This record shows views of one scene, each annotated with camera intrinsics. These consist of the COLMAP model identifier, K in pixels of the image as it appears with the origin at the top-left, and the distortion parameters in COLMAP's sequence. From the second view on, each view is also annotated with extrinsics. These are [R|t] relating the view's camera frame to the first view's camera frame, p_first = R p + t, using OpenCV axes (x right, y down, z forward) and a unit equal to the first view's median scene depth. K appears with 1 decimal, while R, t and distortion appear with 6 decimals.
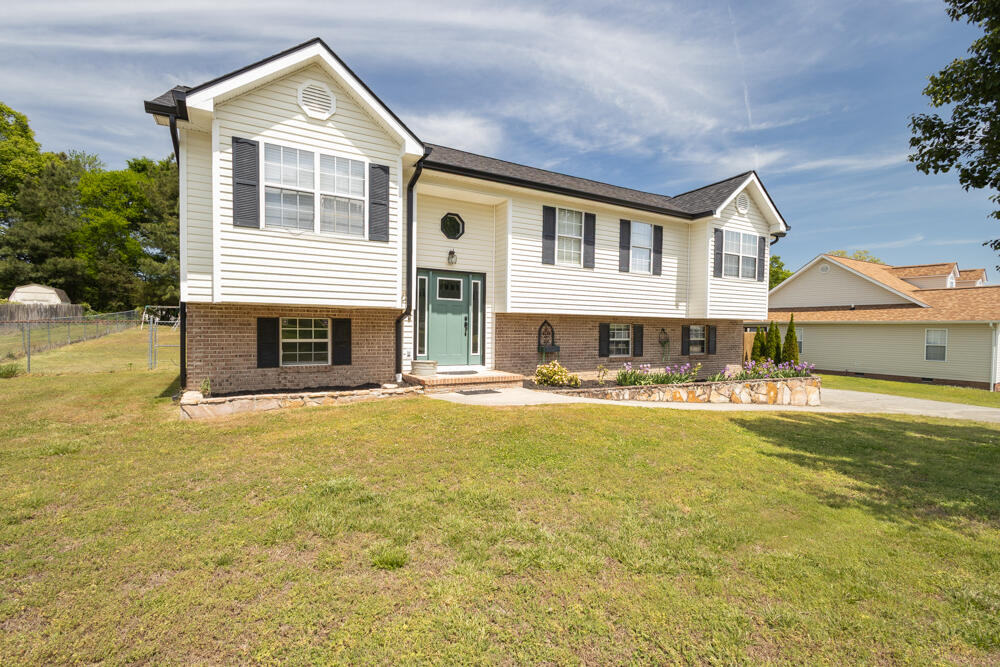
lens RADIAL K [[459.7, 0, 497.6], [0, 459.7, 338.0], [0, 0, 1]] dist [0.013361, -0.001343]
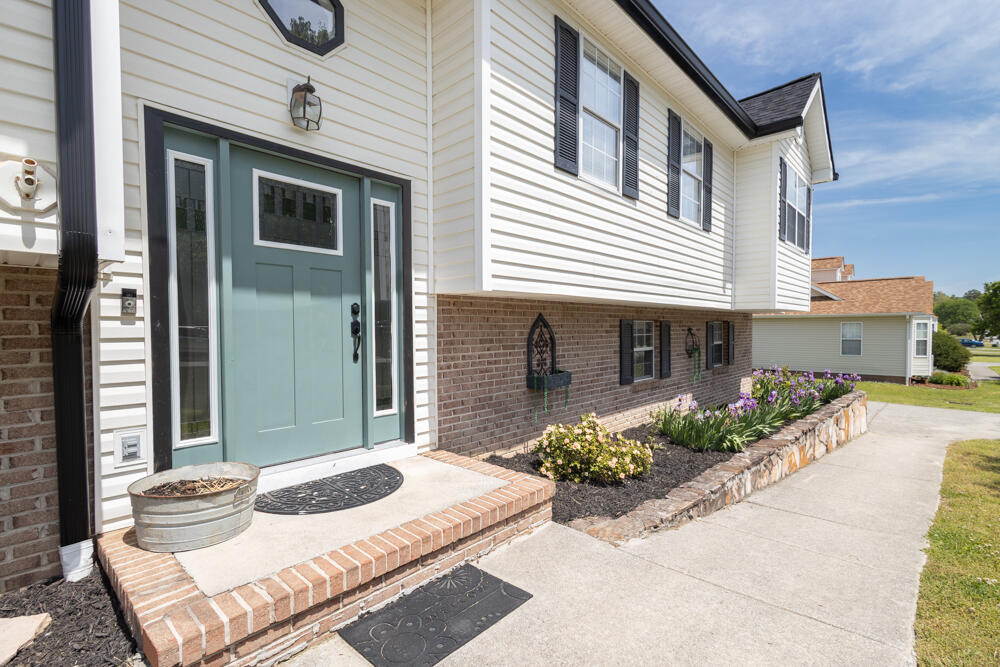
lens RADIAL K [[459.7, 0, 498.5], [0, 459.7, 338.4], [0, 0, 1]] dist [0.013361, -0.001343]
pose [[0.957513, -0.024556, 0.287343, -0.065185], [0.023740, 0.999698, 0.006325, -0.021024], [-0.287412, 0.000766, 0.957807, 0.639752]]
